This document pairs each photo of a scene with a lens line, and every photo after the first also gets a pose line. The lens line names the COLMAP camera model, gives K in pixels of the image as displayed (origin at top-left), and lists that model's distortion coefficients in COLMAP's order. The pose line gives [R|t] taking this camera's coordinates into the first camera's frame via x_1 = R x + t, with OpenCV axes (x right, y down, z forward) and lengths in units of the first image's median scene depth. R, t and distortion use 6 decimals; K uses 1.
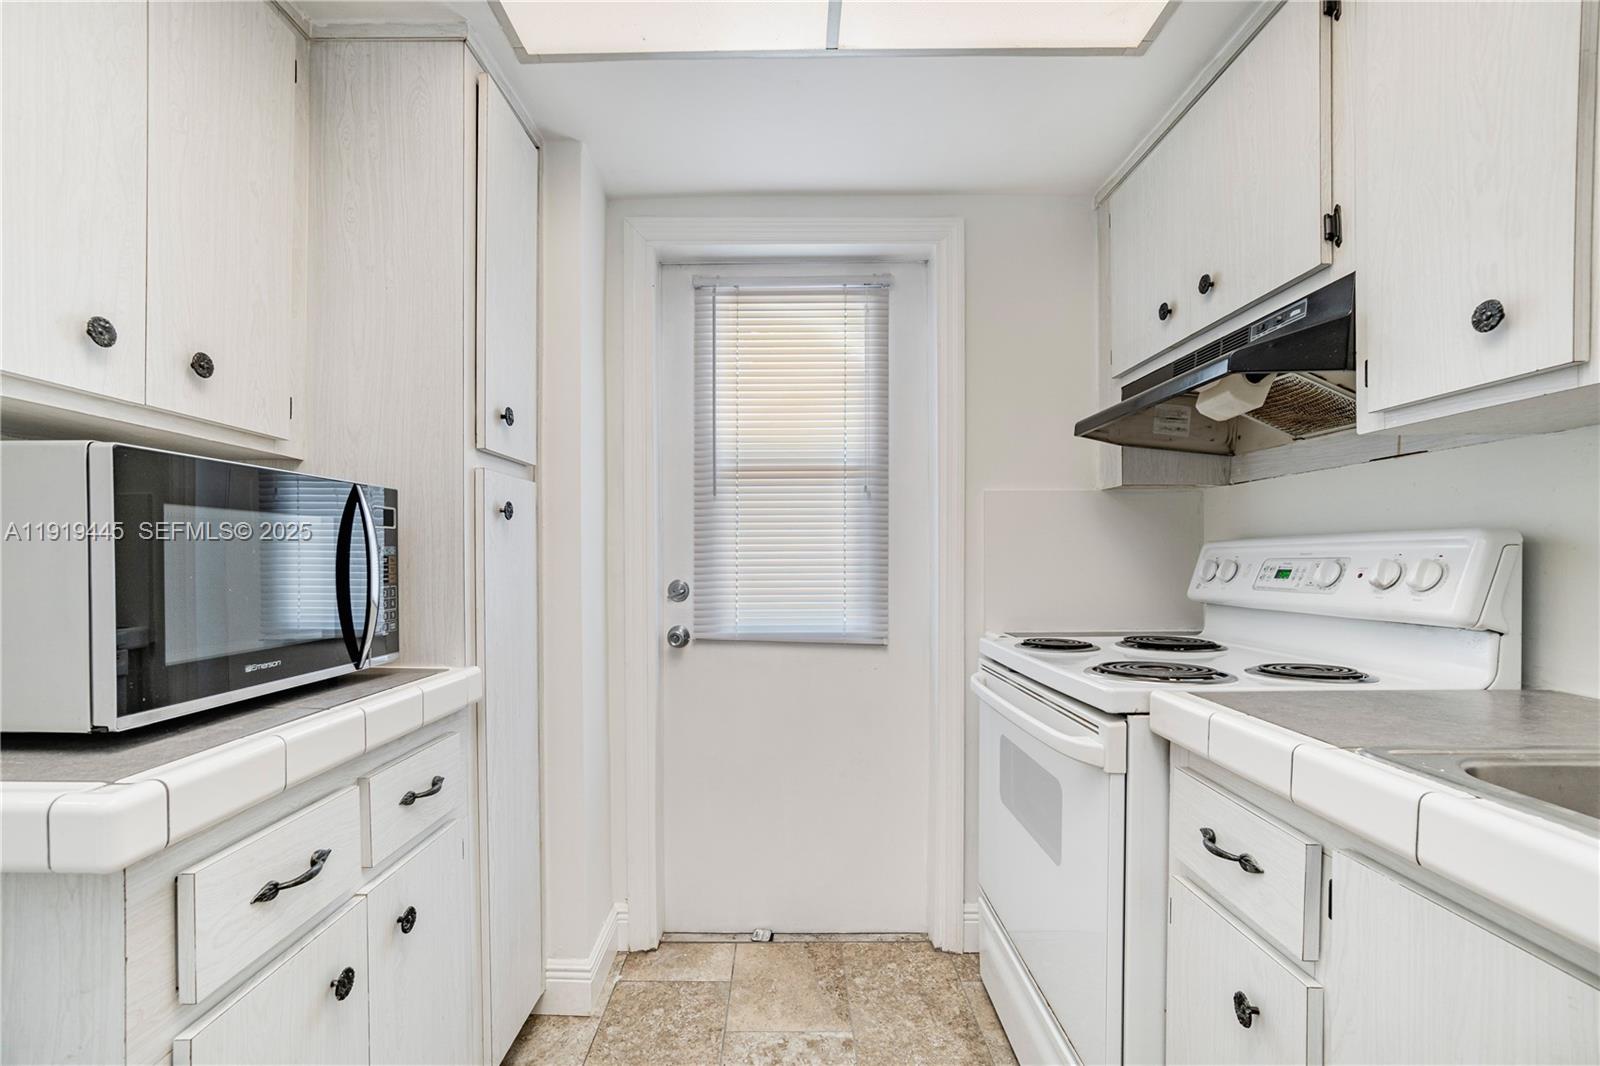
lens RADIAL K [[719.2, 0, 783.9], [0, 719.2, 565.9], [0, 0, 1]] dist [-0.043337, 0.021208]
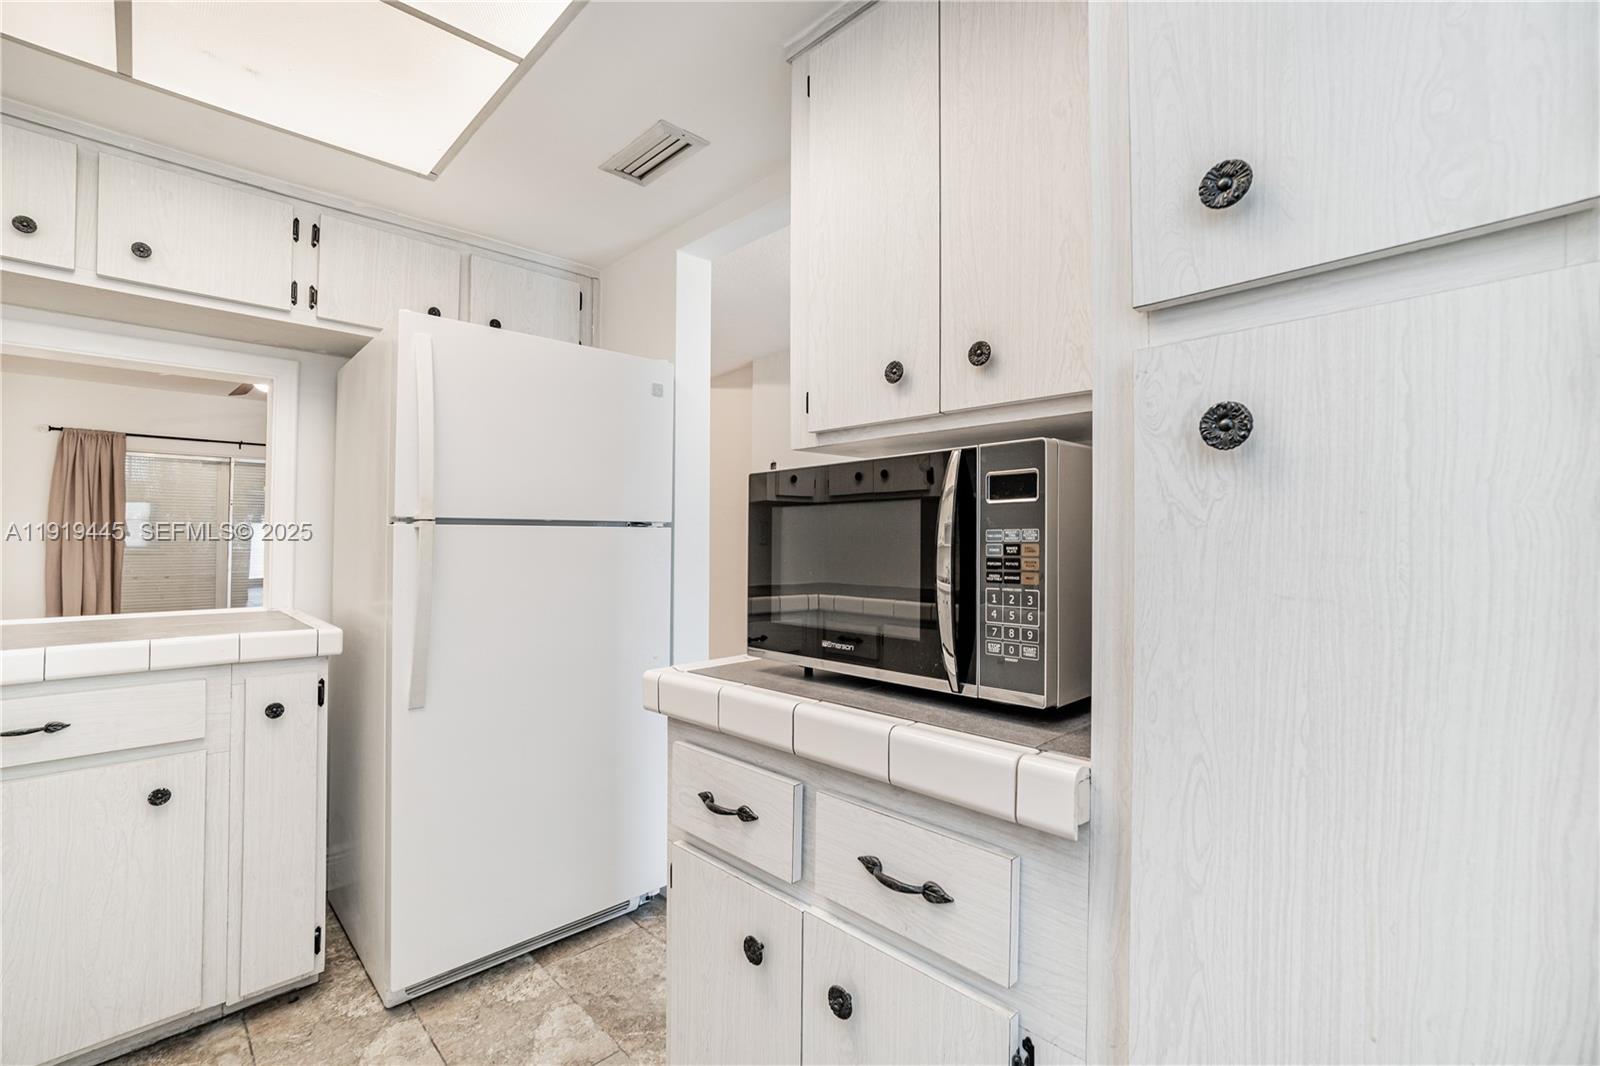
lens RADIAL K [[685.1, 0, 813.9], [0, 685.1, 536.2], [0, 0, 1]] dist [-0.048448, 0.017188]
pose [[-0.708457, -0.005108, -0.705735, 0.020955], [-0.005113, 0.999985, -0.002104, -0.017845], [0.705735, 0.002118, -0.708473, 1.295295]]
